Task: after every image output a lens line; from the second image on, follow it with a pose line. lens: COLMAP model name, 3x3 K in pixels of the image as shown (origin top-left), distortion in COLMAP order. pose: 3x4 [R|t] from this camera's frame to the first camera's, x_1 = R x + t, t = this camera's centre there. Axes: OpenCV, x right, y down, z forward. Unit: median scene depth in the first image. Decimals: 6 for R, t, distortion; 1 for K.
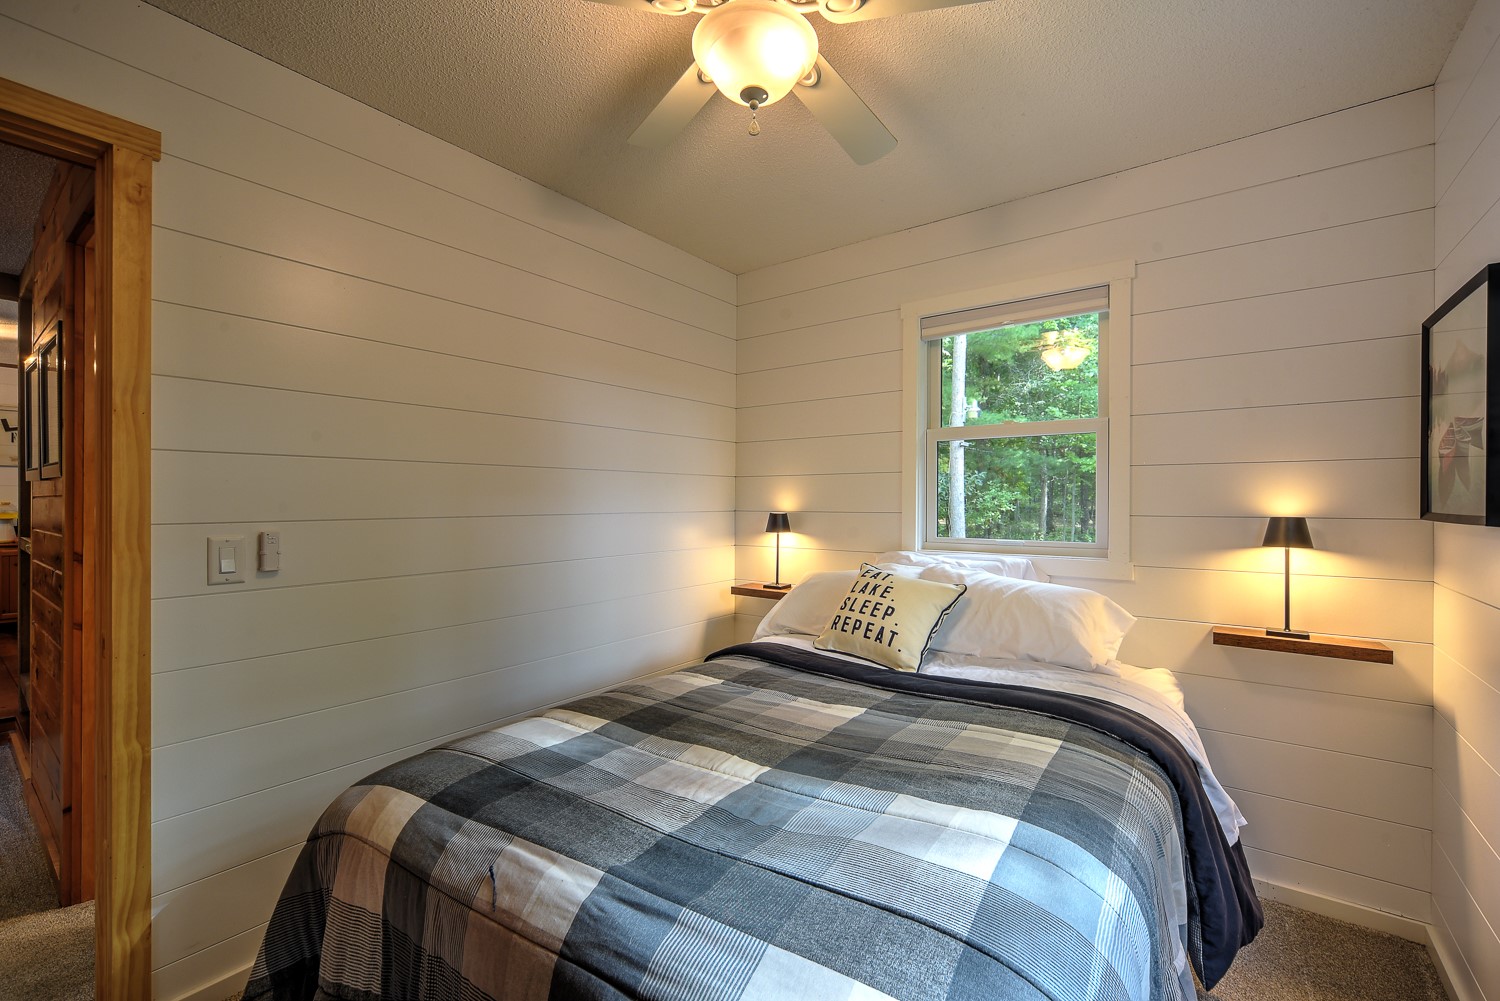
lens RADIAL K [[633.4, 0, 749.8], [0, 633.4, 498.9], [0, 0, 1]] dist [-0.003771, 0.001266]
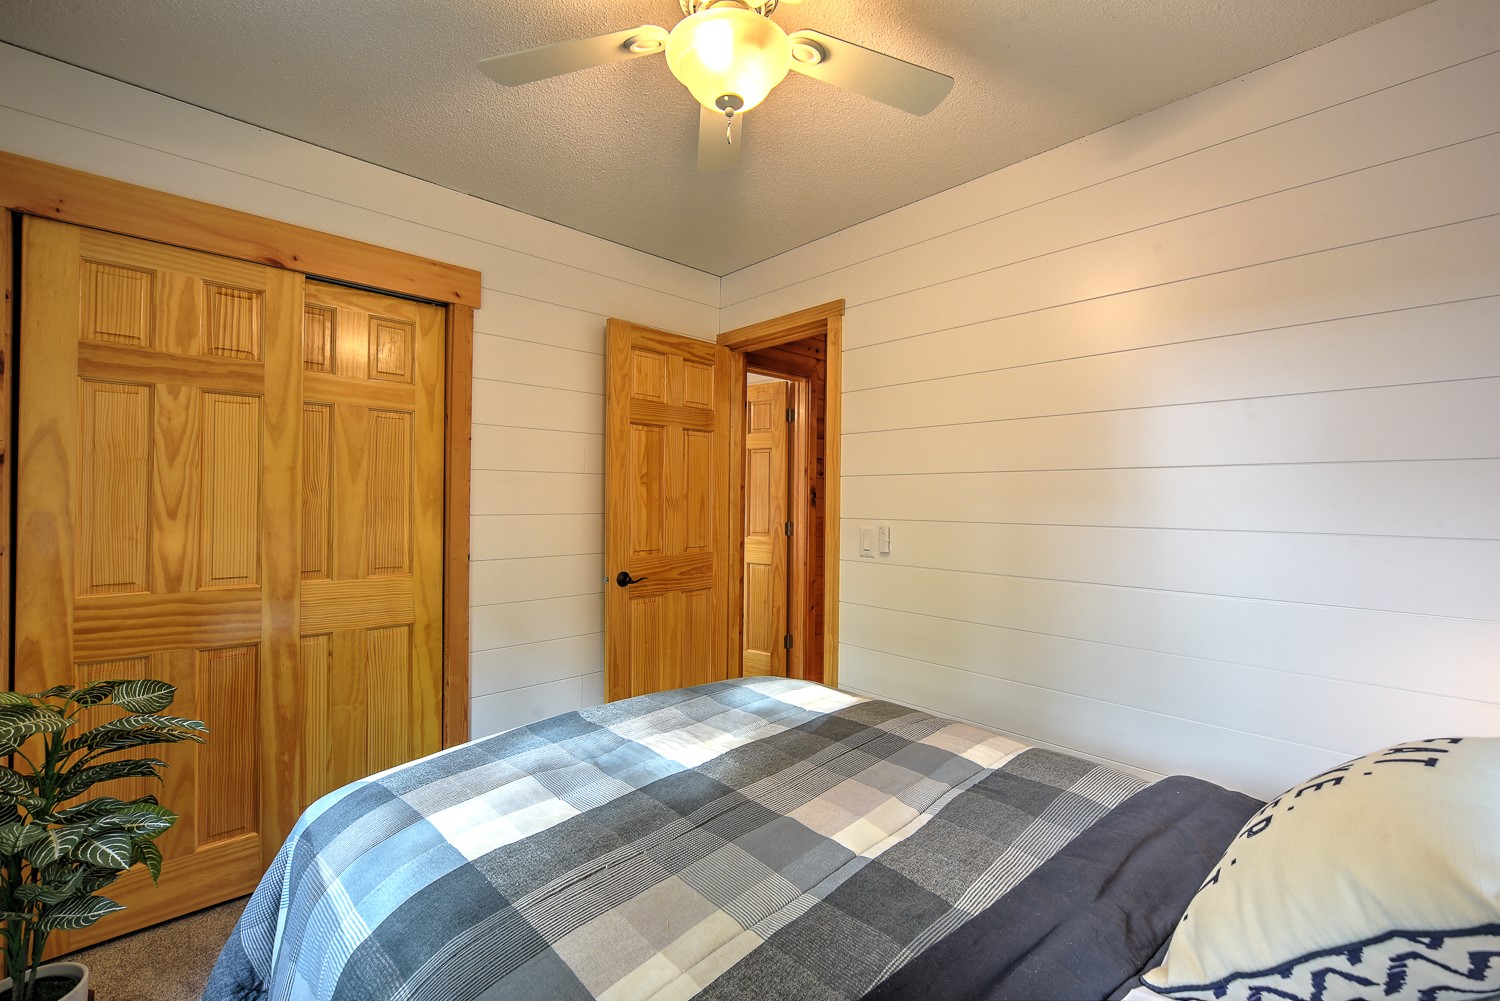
lens RADIAL K [[633.4, 0, 749.9], [0, 633.4, 501.7], [0, 0, 1]] dist [-0.003771, 0.001266]
pose [[-0.200650, -0.000398, -0.979663, 0.779556], [0.001296, 0.999999, -0.000671, -0.005662], [0.979662, -0.001404, -0.200650, 0.990330]]
